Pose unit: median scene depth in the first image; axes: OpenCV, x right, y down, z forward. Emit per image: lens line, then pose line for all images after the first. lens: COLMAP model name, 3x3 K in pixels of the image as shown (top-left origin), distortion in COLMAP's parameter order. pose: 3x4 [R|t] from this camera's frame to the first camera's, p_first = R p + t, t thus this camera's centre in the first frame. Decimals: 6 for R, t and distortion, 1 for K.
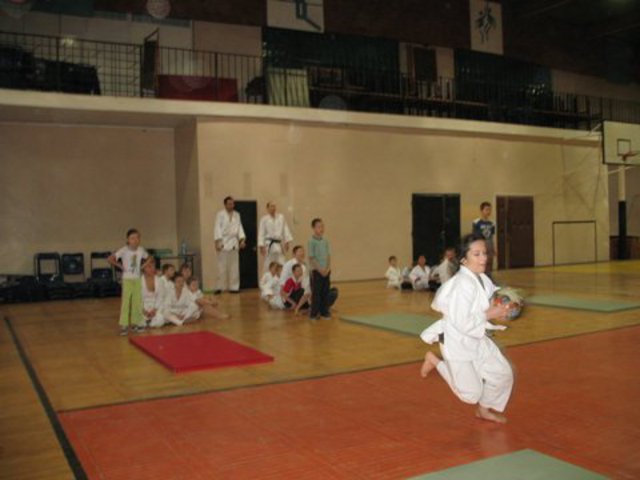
lens RADIAL K [[658.1, 0, 320.9], [0, 658.1, 232.5], [0, 0, 1]] dist [-0.110798, 0.000000]
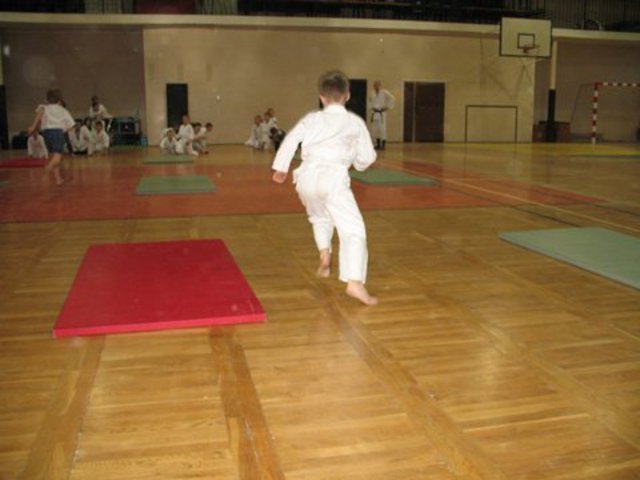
lens RADIAL K [[658.1, 0, 319.1], [0, 658.1, 241.0], [0, 0, 1]] dist [-0.110798, 0.000000]
pose [[0.959941, 0.075467, -0.269849, 0.484907], [-0.025544, 0.982607, 0.183931, 0.017109], [0.279036, -0.169670, 0.945172, -0.262391]]
